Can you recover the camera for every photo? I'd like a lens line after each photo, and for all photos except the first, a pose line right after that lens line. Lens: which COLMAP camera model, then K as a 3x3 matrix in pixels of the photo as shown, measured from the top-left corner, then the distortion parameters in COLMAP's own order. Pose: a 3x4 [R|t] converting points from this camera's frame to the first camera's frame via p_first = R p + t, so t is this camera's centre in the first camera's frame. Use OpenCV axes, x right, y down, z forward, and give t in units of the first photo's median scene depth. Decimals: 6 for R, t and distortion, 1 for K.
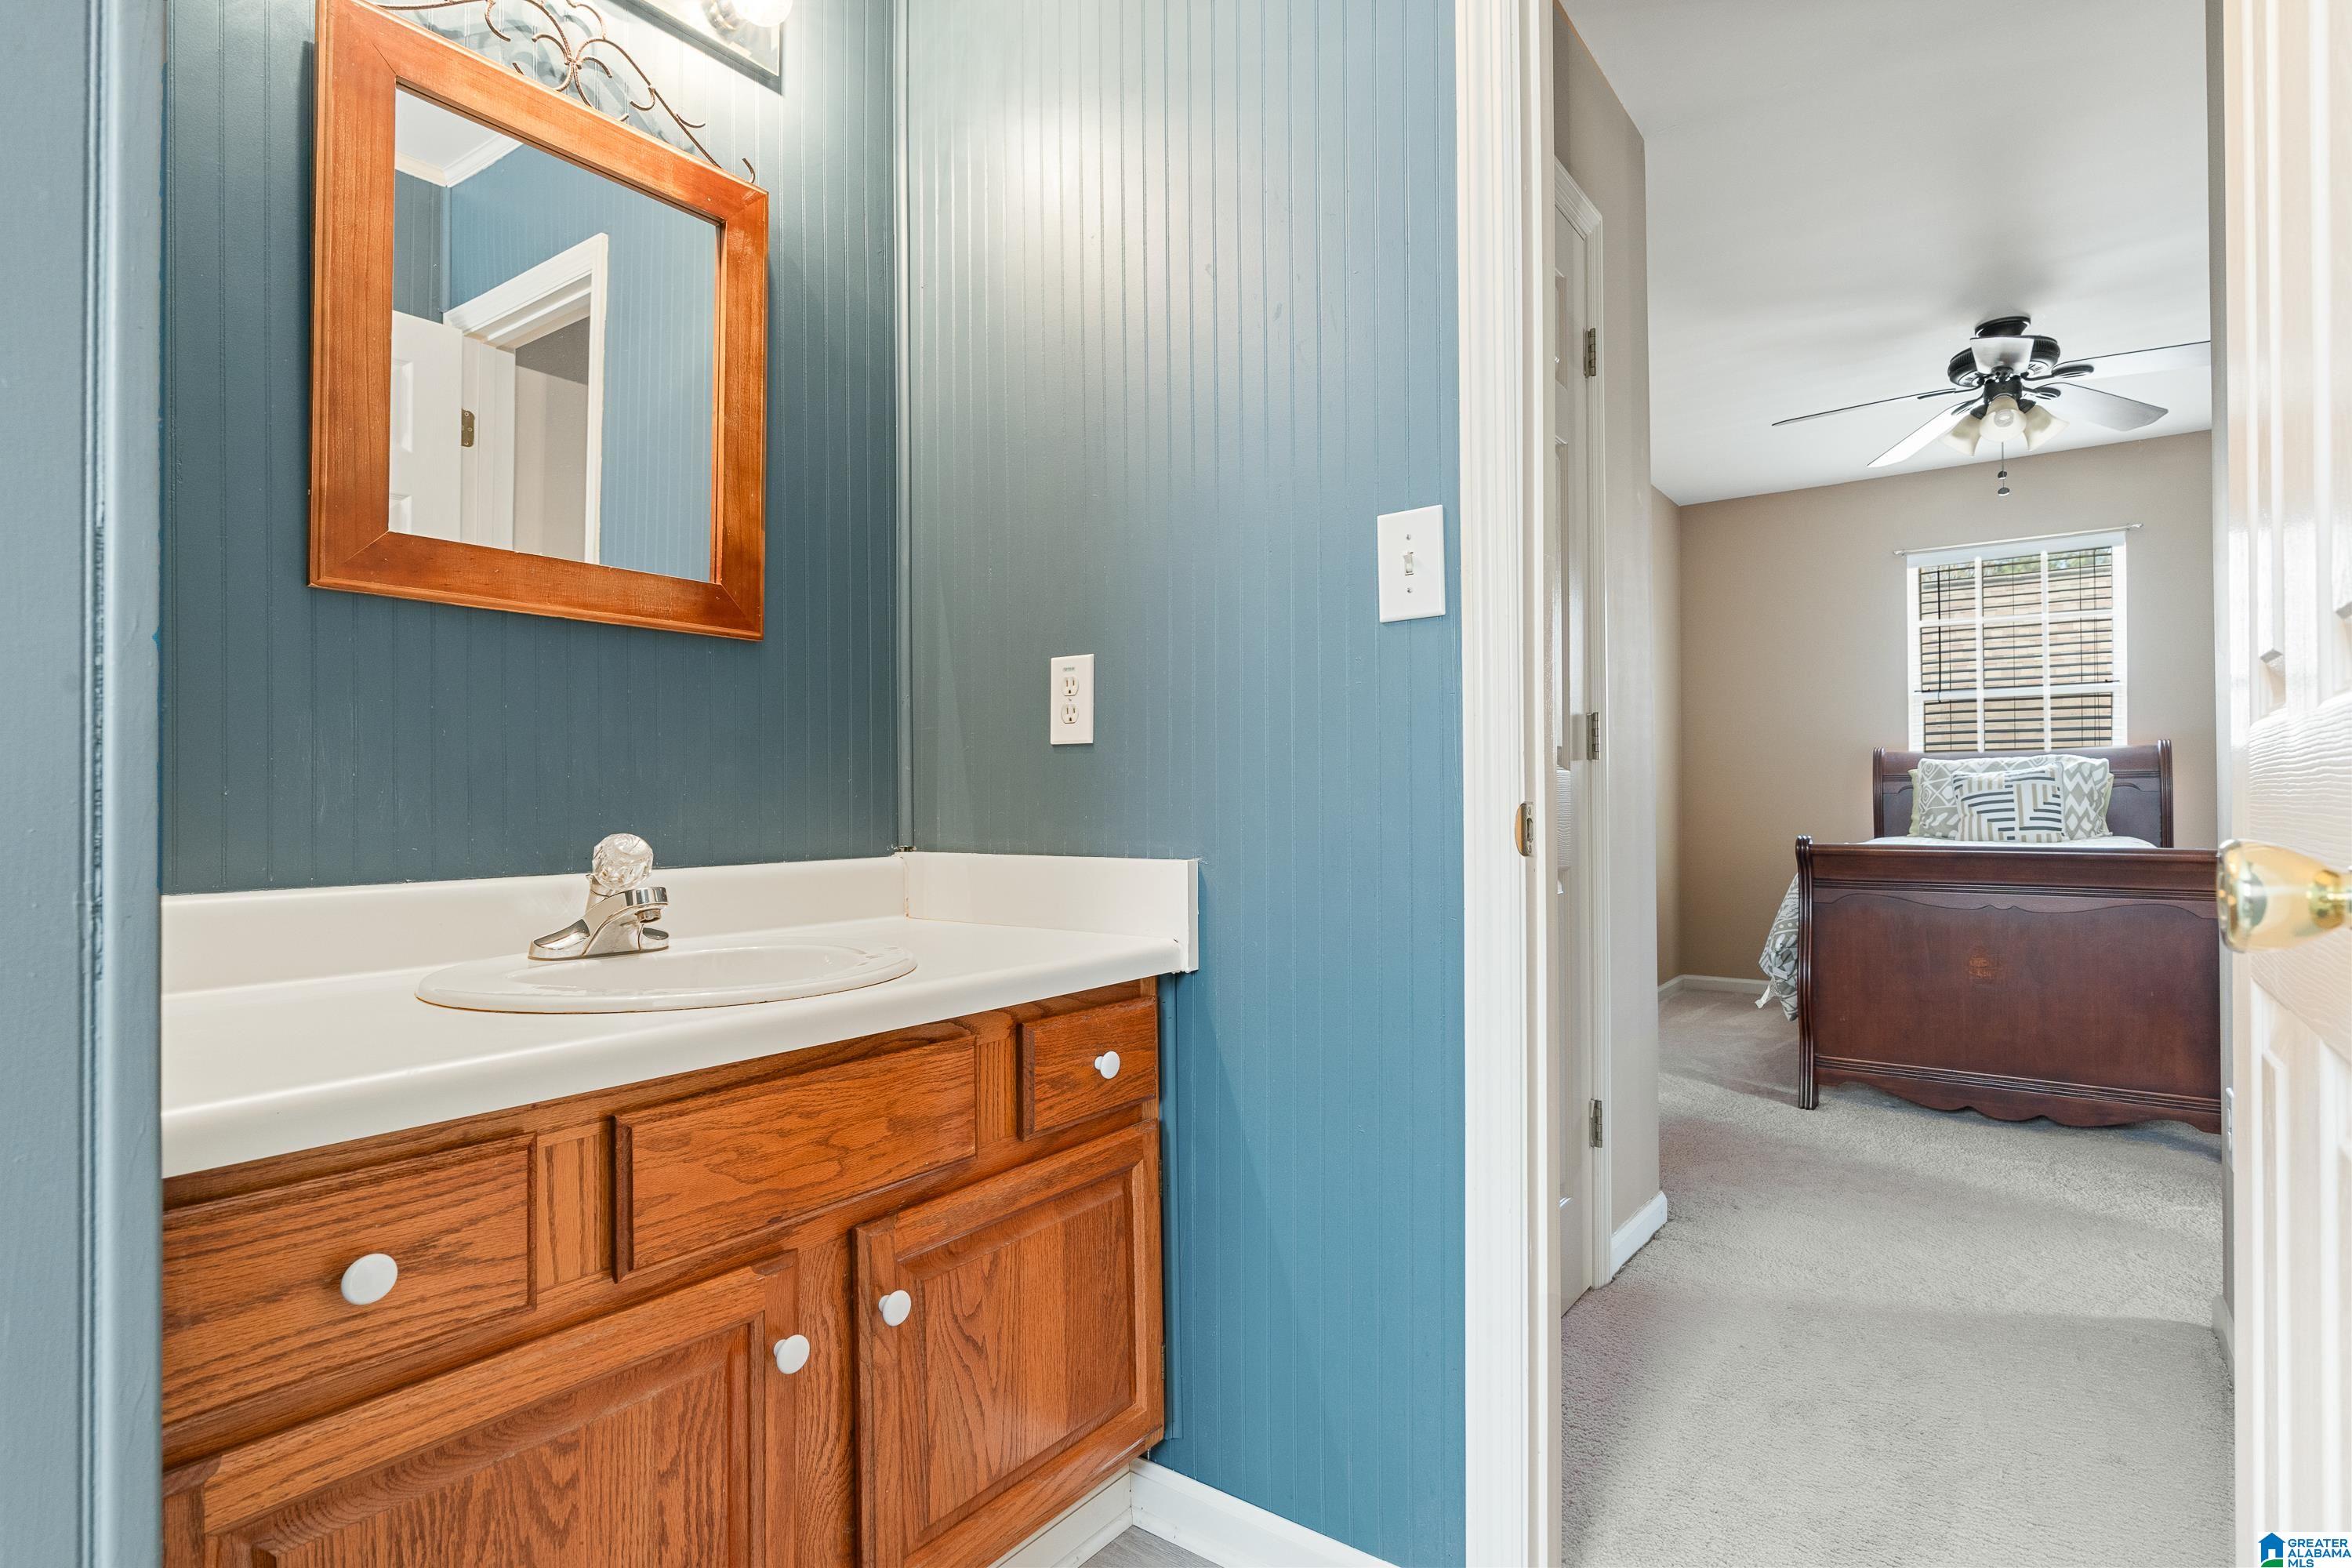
lens RADIAL K [[1205.9, 0, 1182.8], [0, 1205.9, 786.3], [0, 0, 1]] dist [-0.004161, -0.000820]
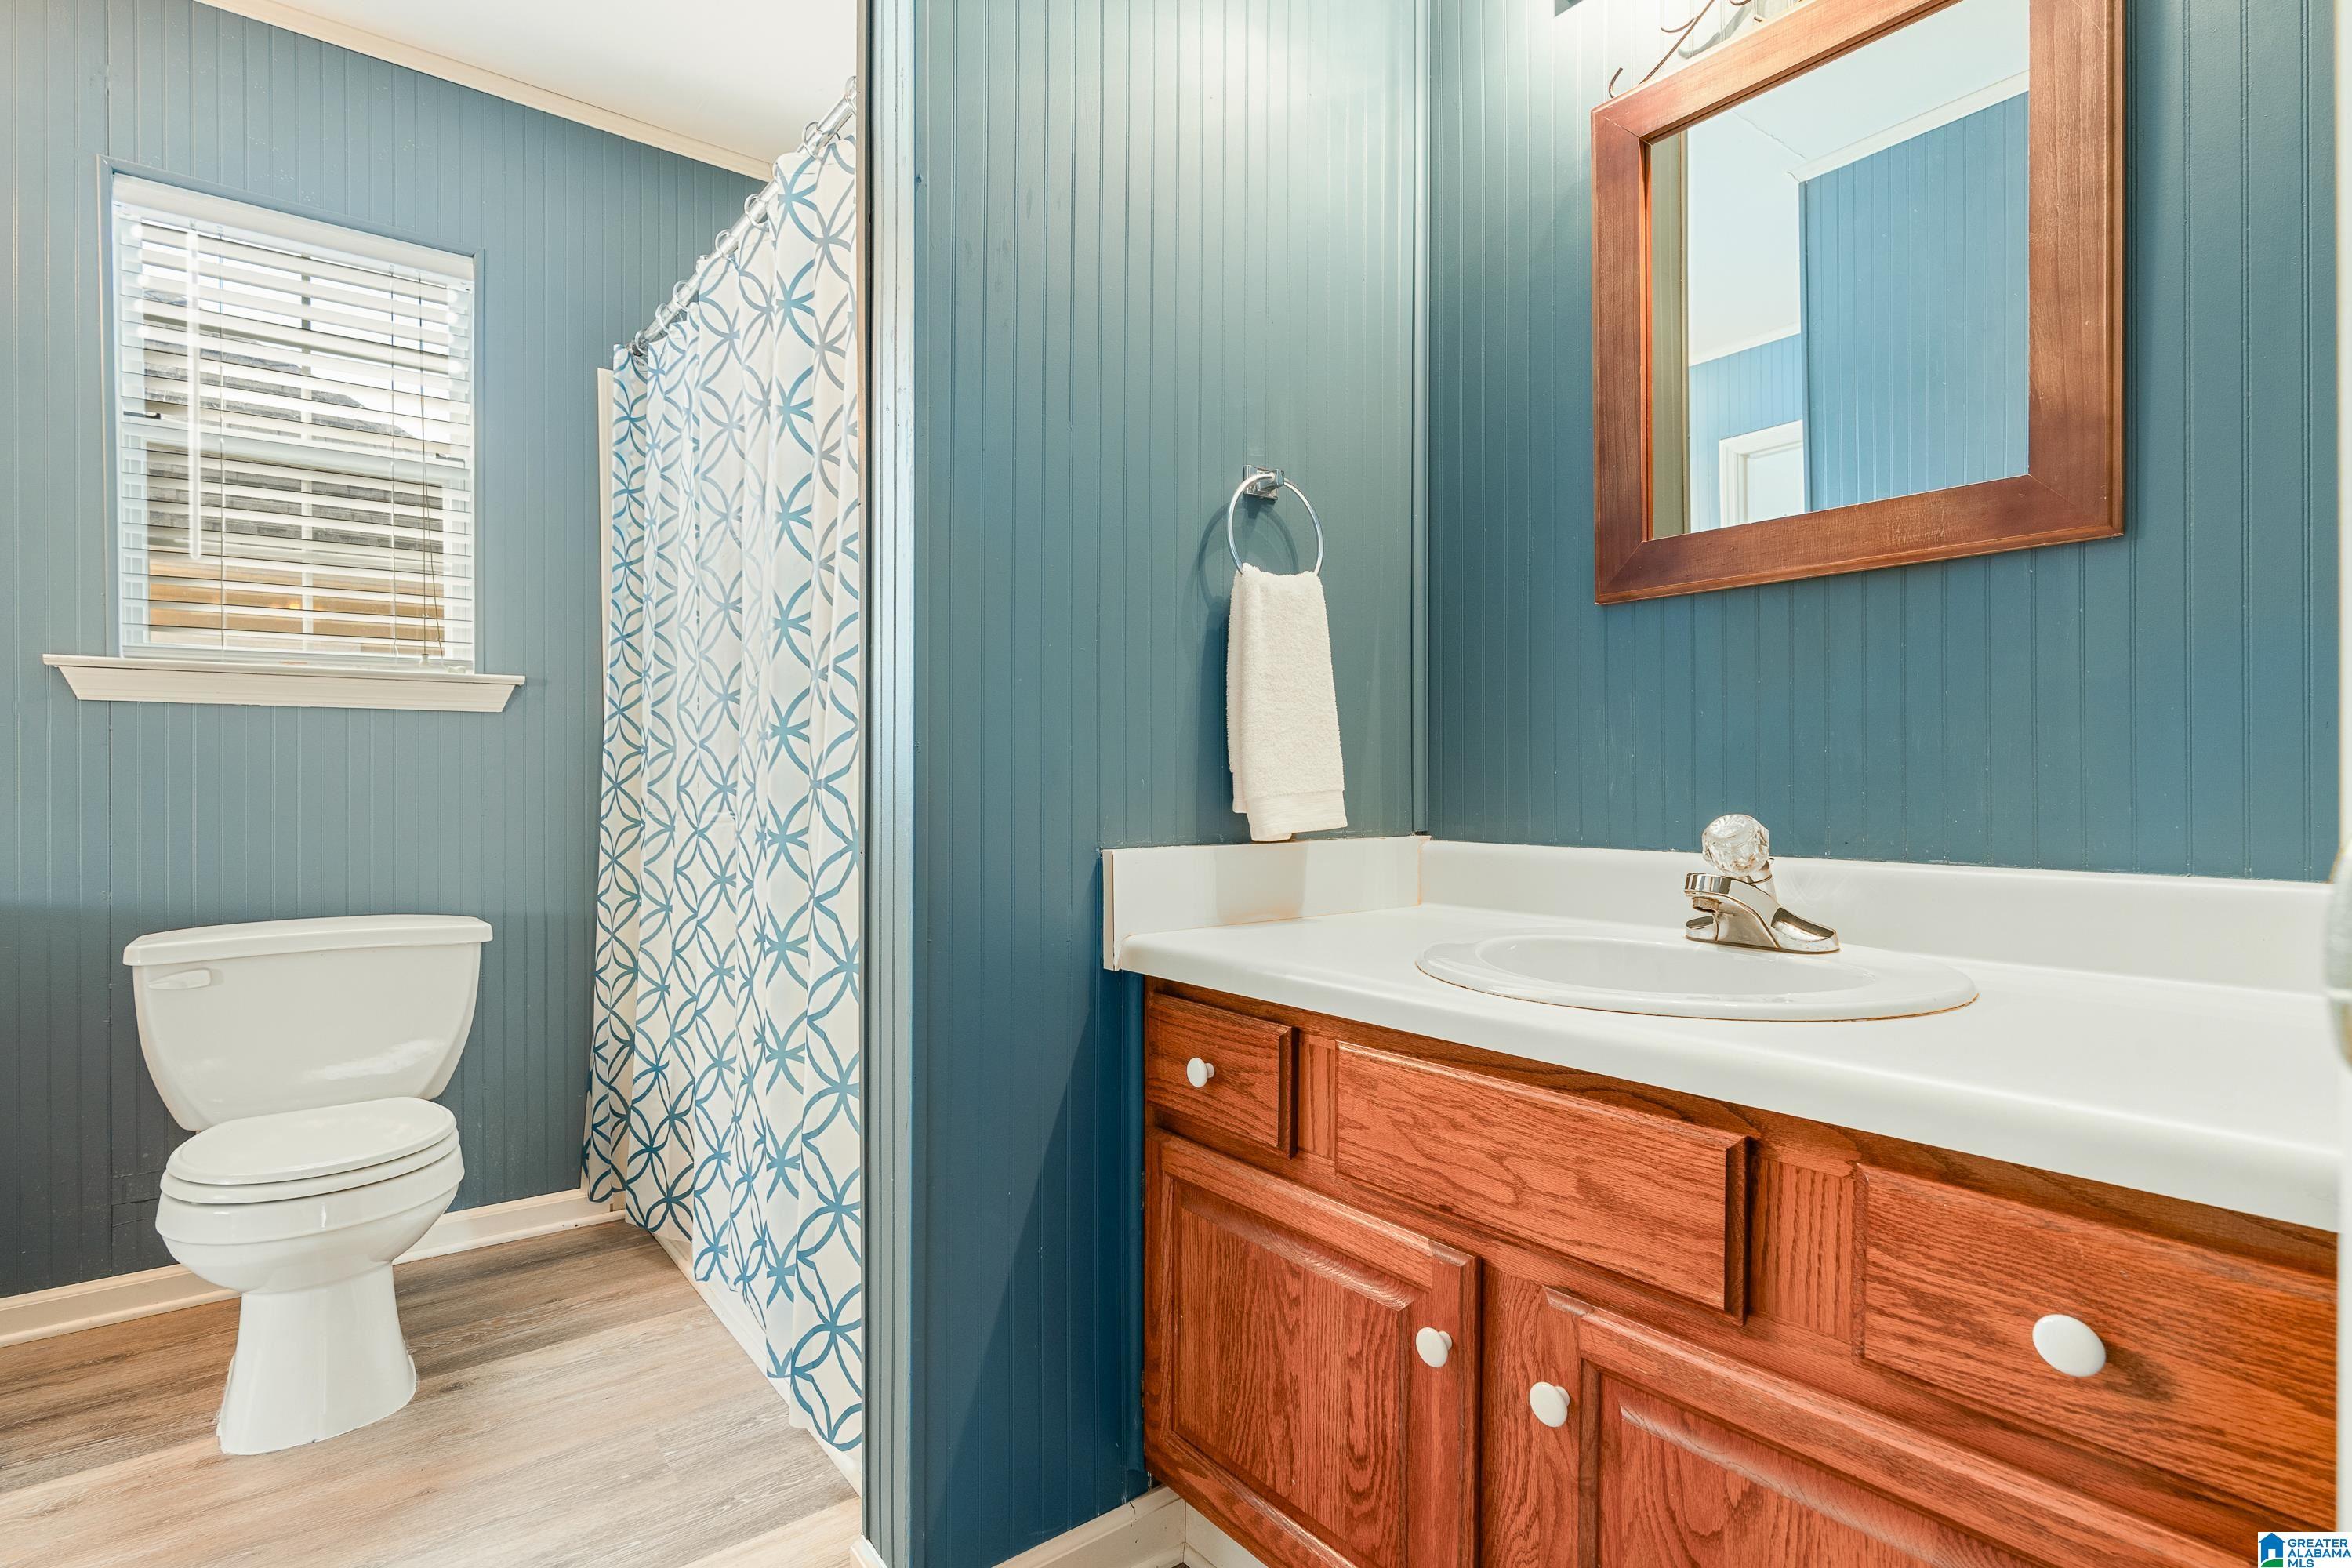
lens RADIAL K [[1141.0, 0, 1184.2], [0, 1141.0, 789.7], [0, 0, 1]] dist [-0.004965, -0.000001]
pose [[-0.280481, 0.012457, -0.959779, 0.557796], [0.015958, 0.999838, 0.008313, 0.008473], [0.959727, -0.012985, -0.280635, 0.976158]]
